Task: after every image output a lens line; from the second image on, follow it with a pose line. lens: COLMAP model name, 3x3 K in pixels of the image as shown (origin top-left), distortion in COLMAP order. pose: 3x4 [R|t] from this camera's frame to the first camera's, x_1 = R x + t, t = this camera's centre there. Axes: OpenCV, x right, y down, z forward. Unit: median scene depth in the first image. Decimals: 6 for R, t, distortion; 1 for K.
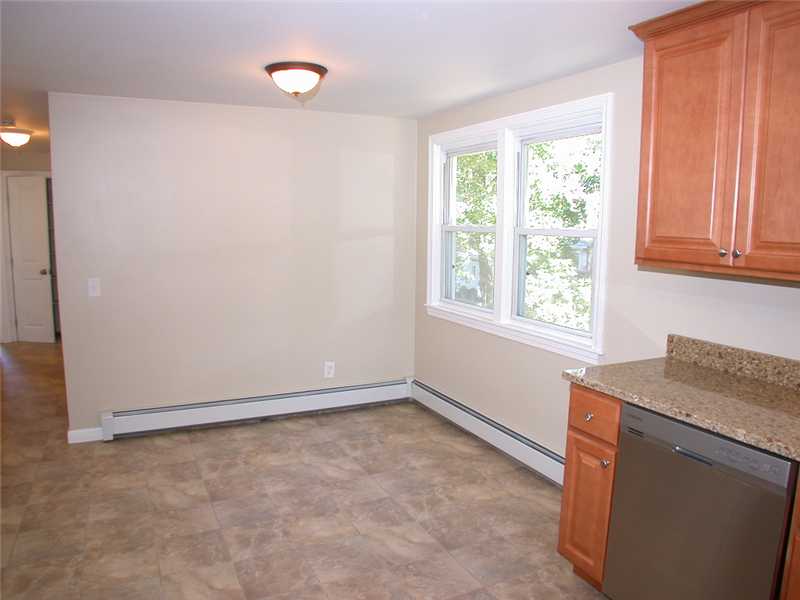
lens RADIAL K [[590.9, 0, 403.0], [0, 590.9, 305.8], [0, 0, 1]] dist [-0.159330, 0.095087]
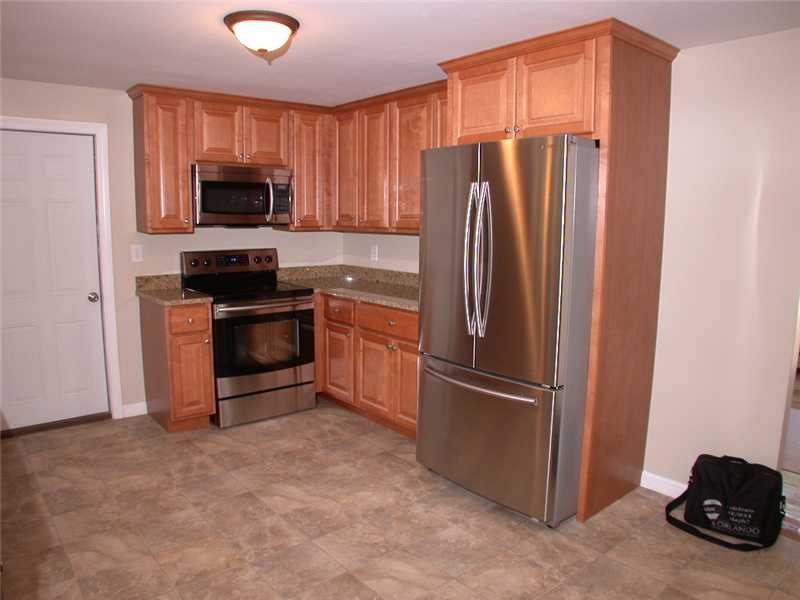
lens RADIAL K [[590.9, 0, 403.0], [0, 590.9, 305.8], [0, 0, 1]] dist [-0.159330, 0.095087]
pose [[-0.972150, 0.012875, -0.234007, 0.039465], [-0.056156, 0.956605, 0.285926, -0.240699], [0.227534, 0.291104, -0.929240, 1.784017]]
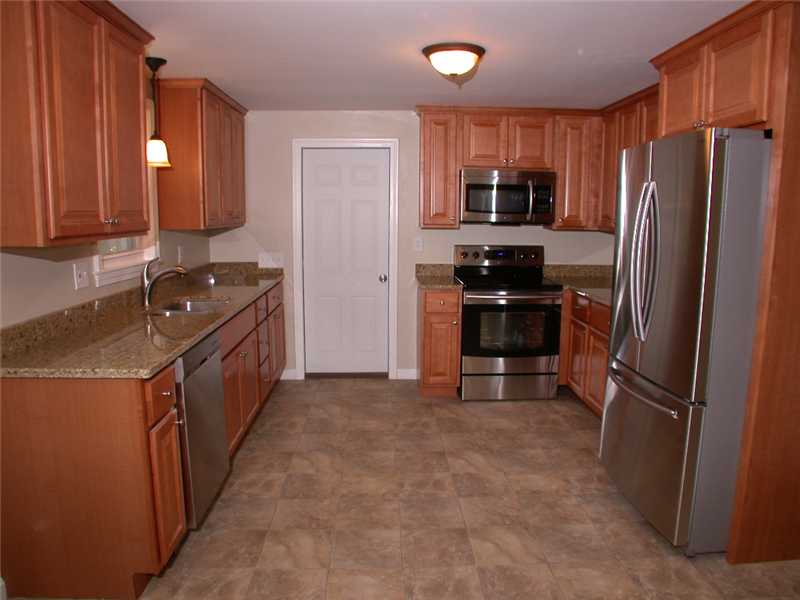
lens RADIAL K [[590.9, 0, 403.0], [0, 590.9, 305.8], [0, 0, 1]] dist [-0.159330, 0.095087]
pose [[-0.912836, -0.082442, 0.399916, -0.307142], [0.041163, 0.955837, 0.291001, -0.258935], [-0.406245, 0.282098, -0.869129, 1.865926]]
